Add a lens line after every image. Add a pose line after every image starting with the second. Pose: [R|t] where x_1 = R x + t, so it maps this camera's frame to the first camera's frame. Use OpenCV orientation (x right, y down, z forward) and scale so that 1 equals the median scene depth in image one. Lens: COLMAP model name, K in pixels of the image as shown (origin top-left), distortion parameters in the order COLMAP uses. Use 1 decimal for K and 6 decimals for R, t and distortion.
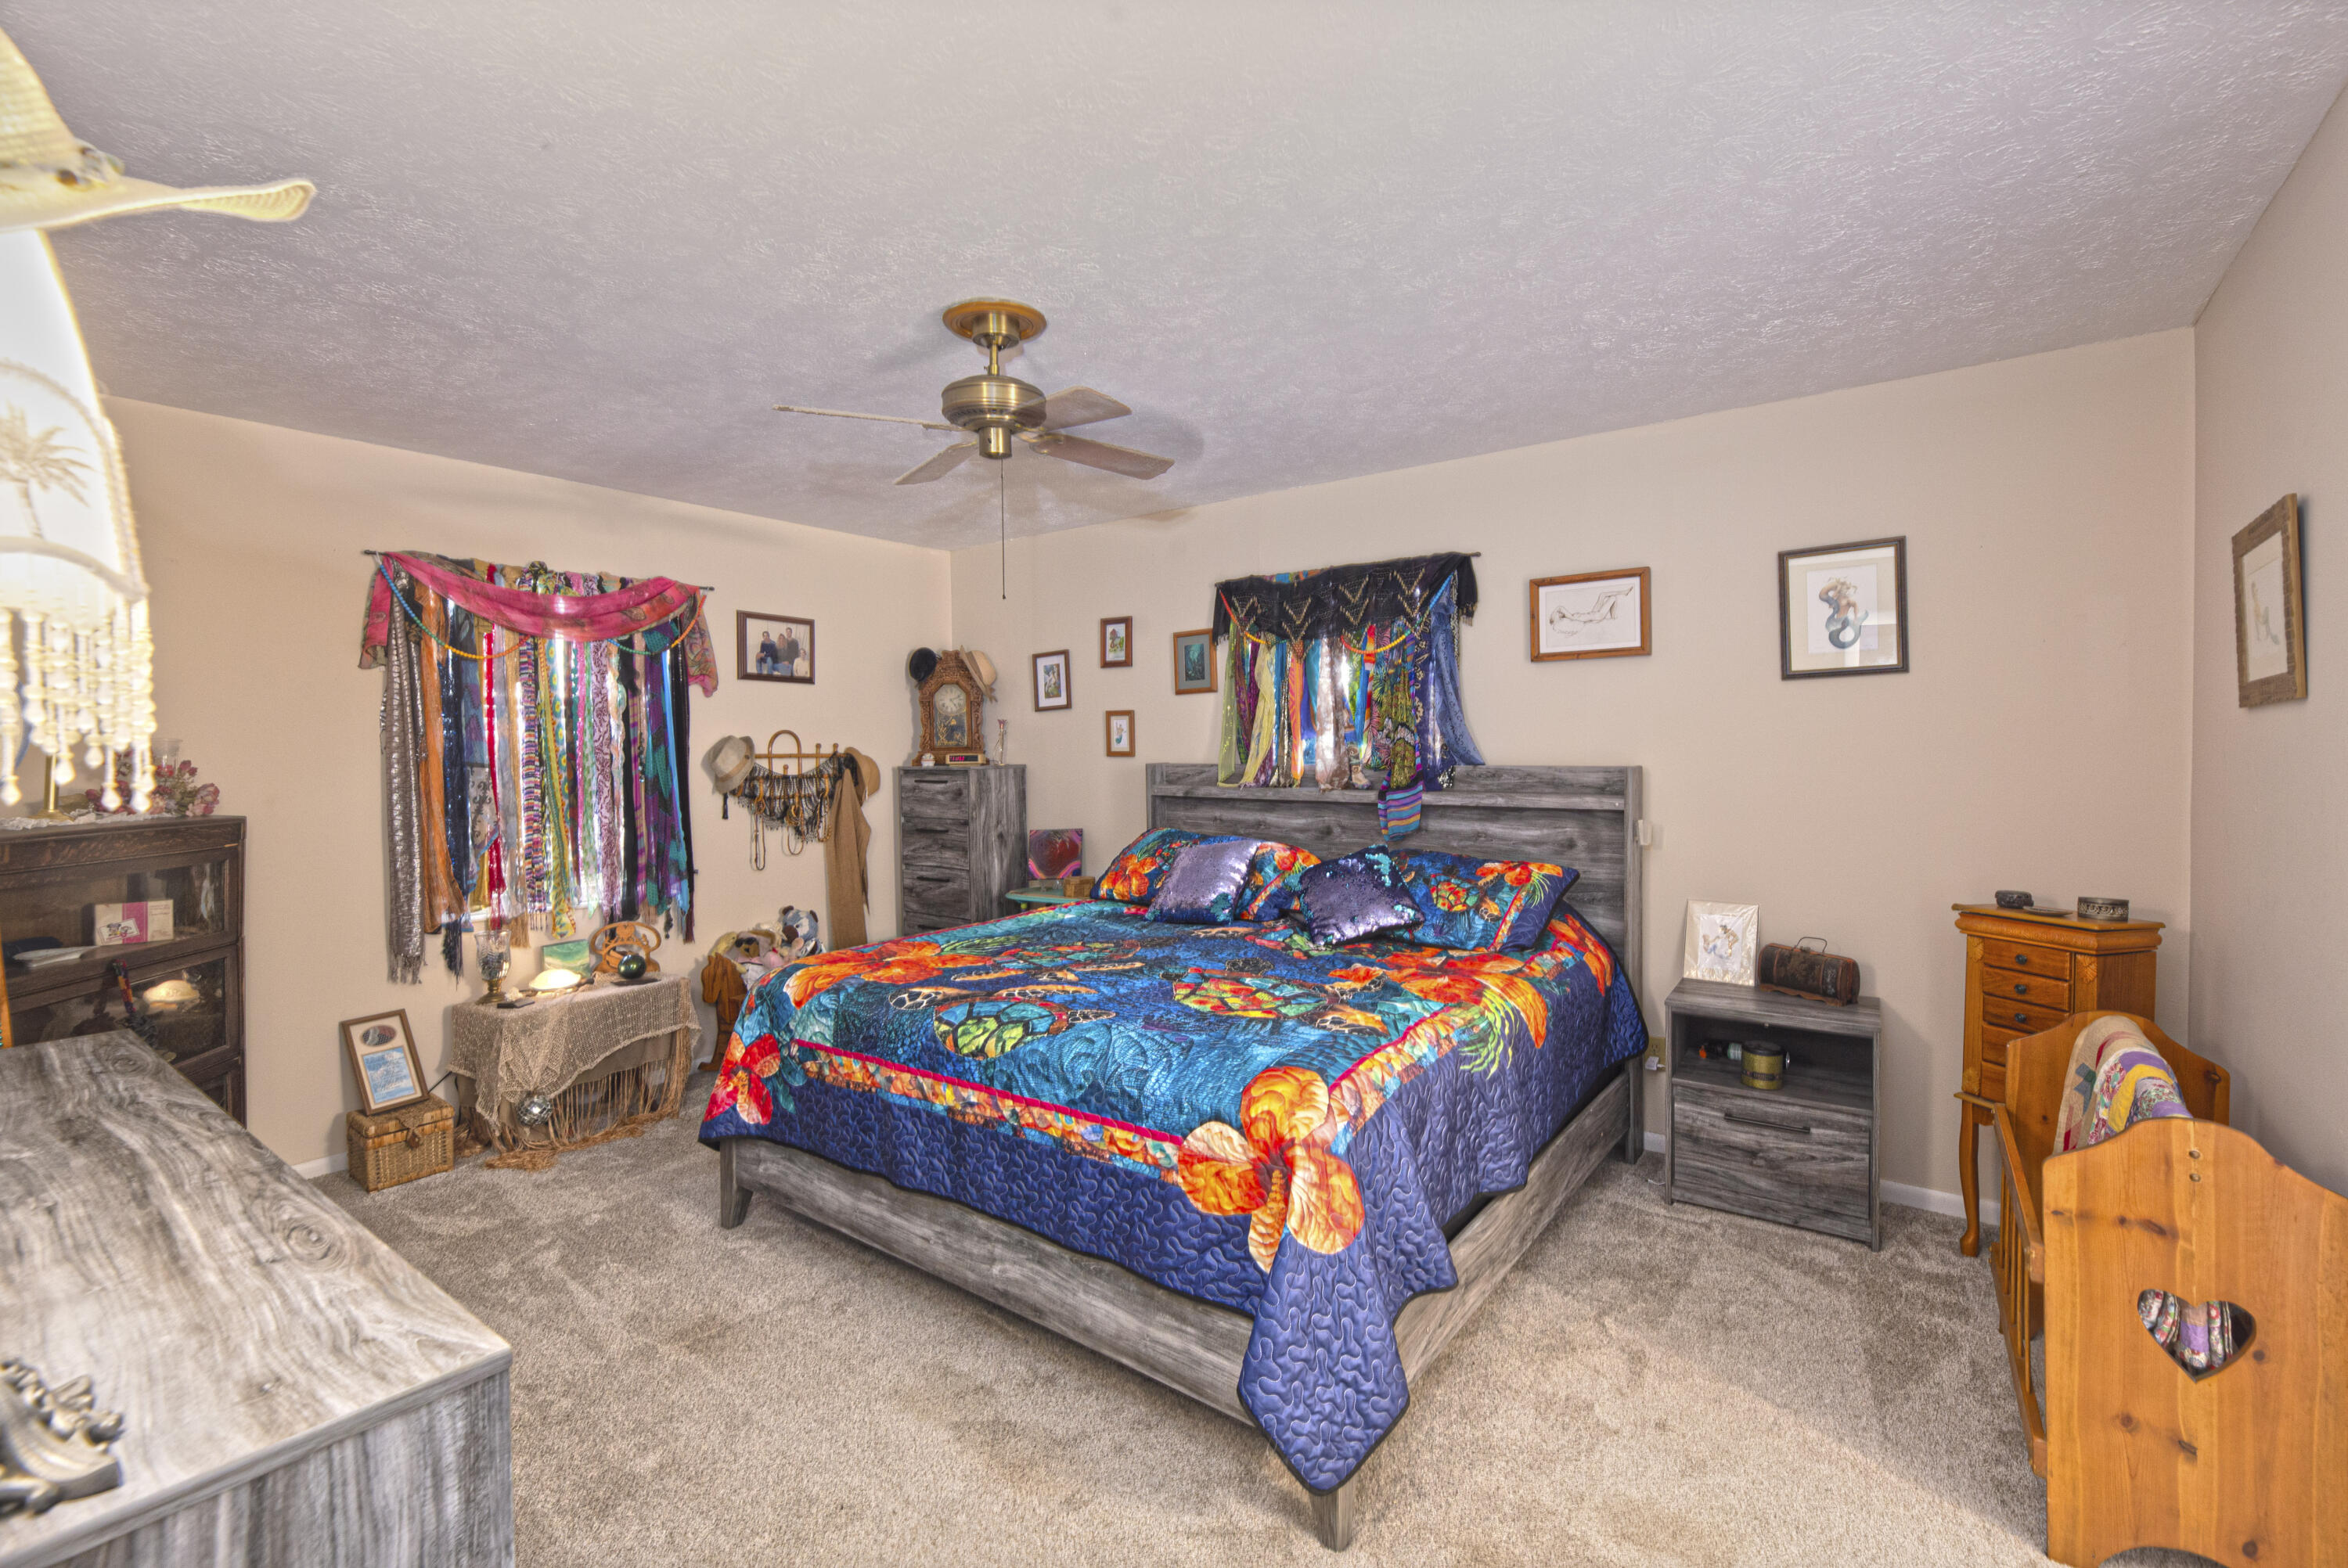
lens RADIAL K [[1031.4, 0, 1197.5], [0, 1031.4, 768.6], [0, 0, 1]] dist [-0.002884, -0.001147]
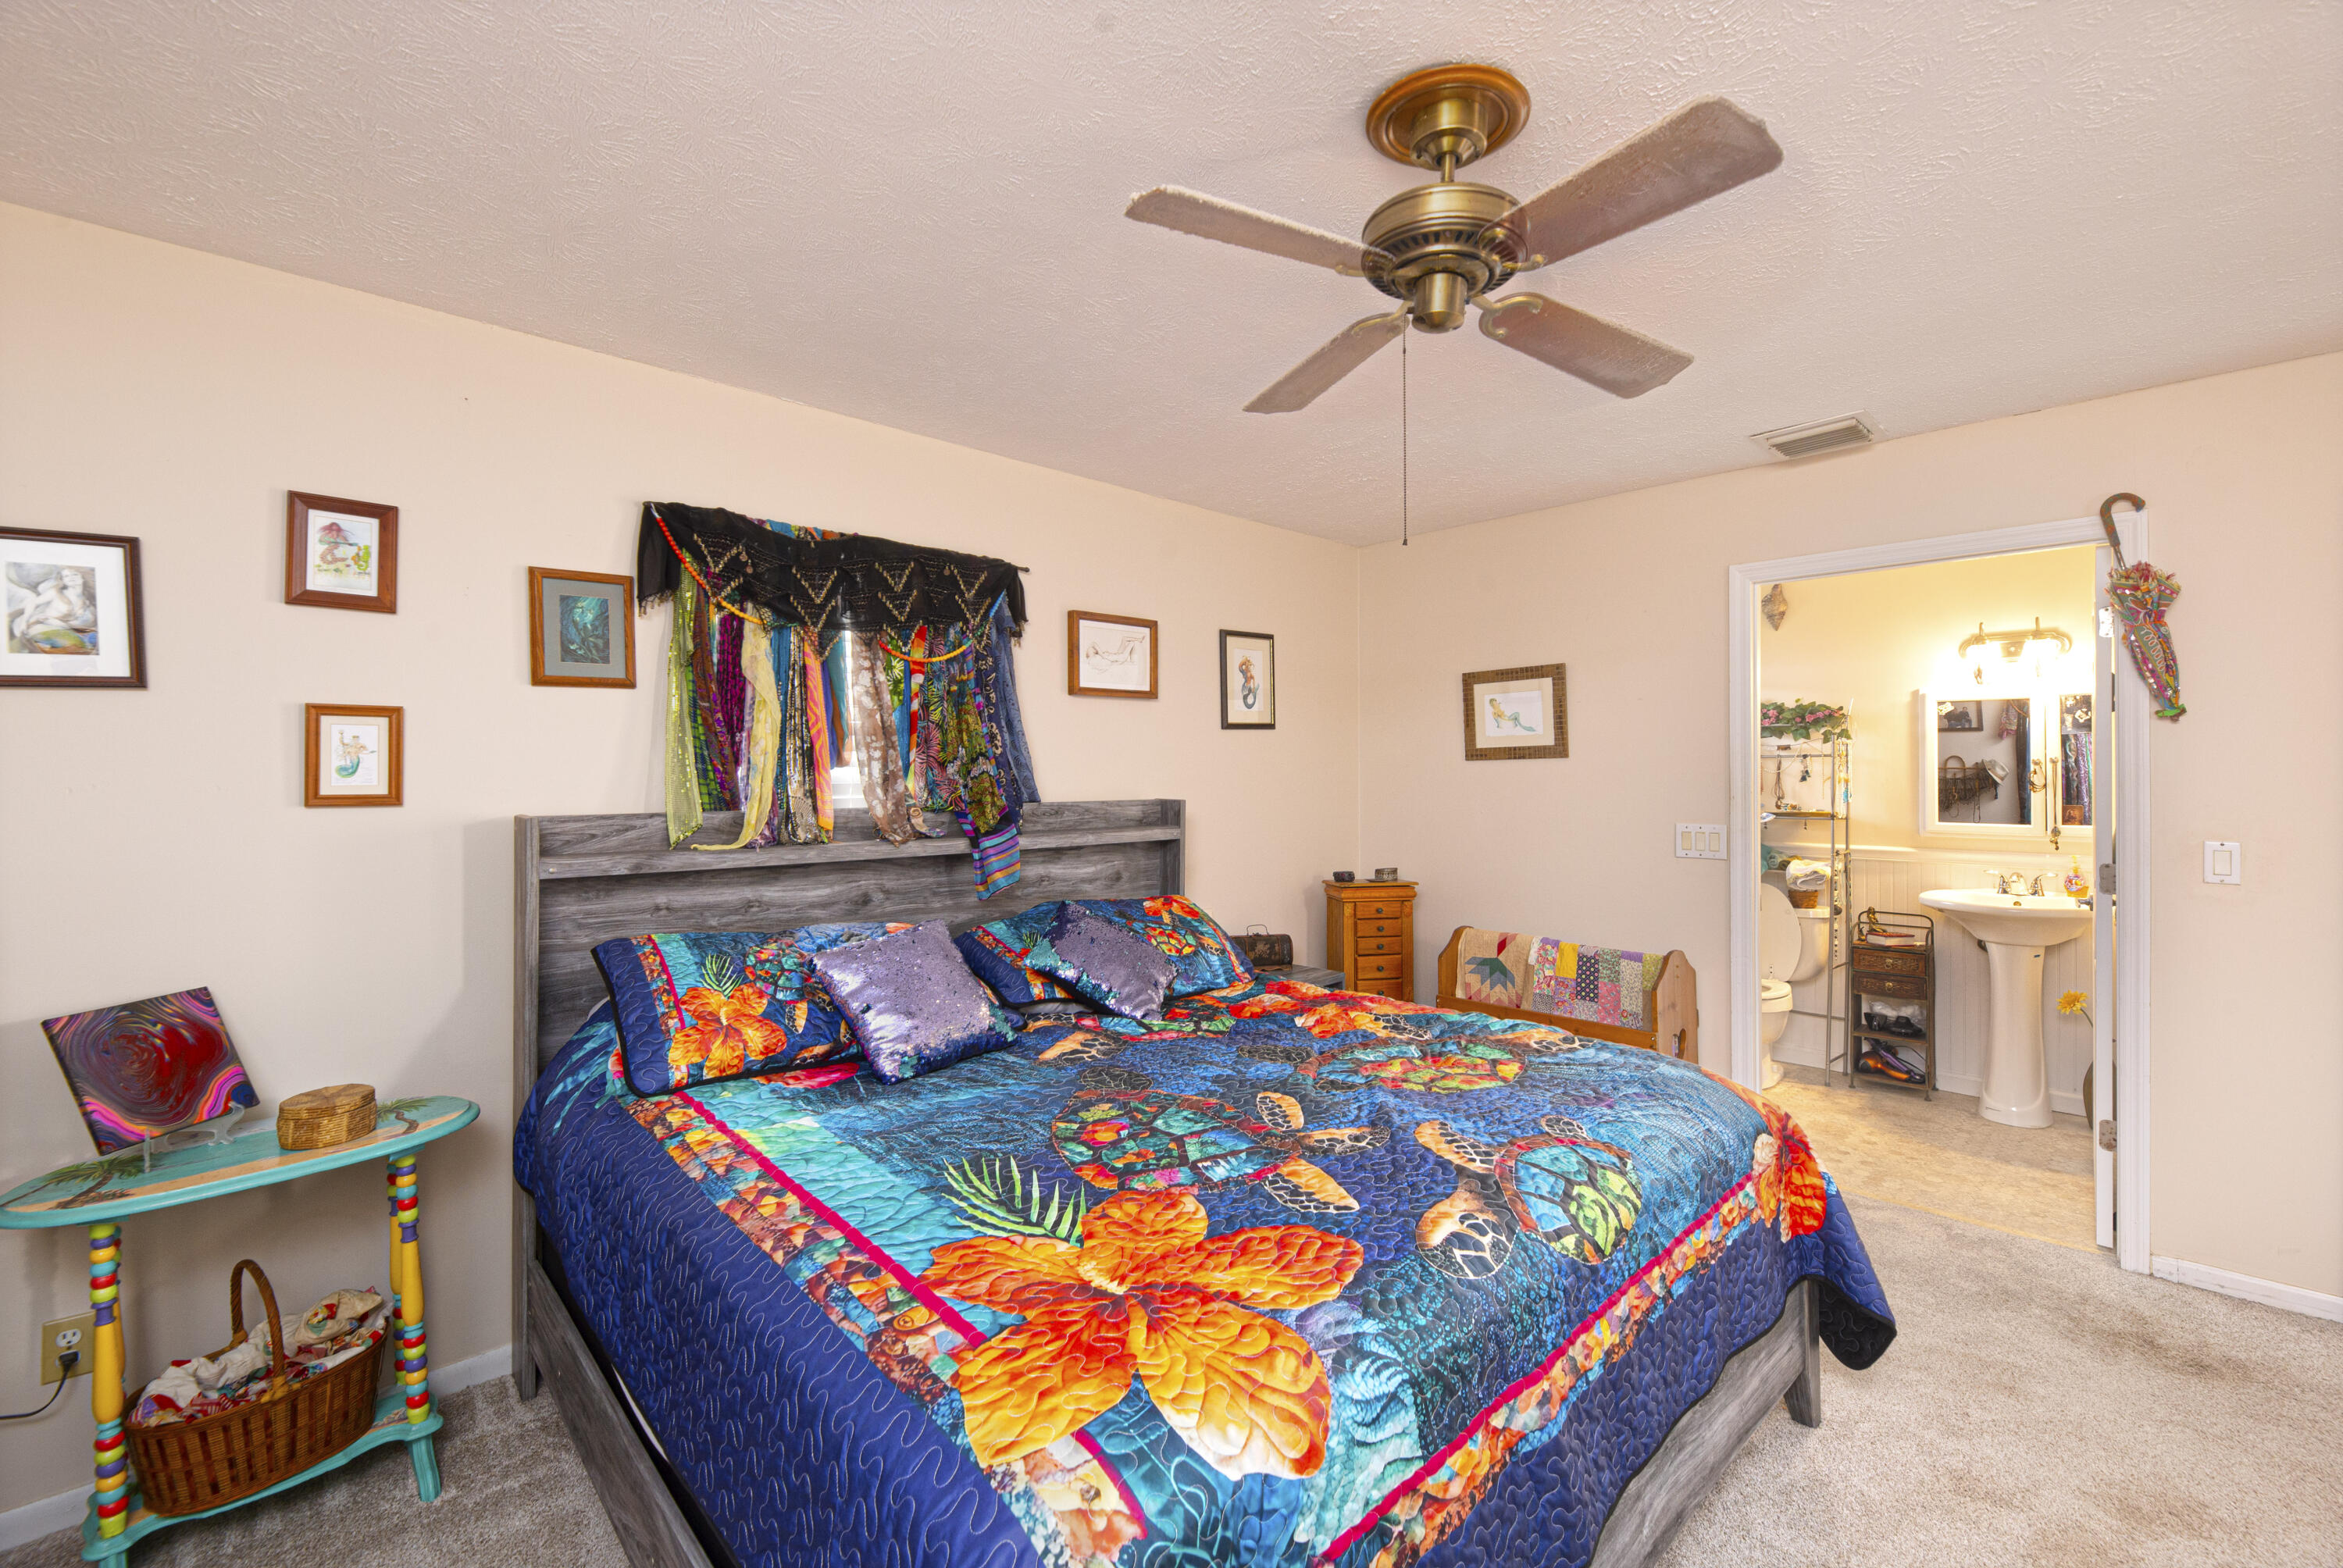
lens RADIAL K [[977.9, 0, 1171.5], [0, 977.9, 784.0], [0, 0, 1]] dist [-0.004941, -0.000286]
pose [[0.186346, 0.000517, 0.982484, -0.531173], [0.027861, 0.999595, -0.005811, -0.010892], [-0.982089, 0.028456, 0.186257, 0.698631]]
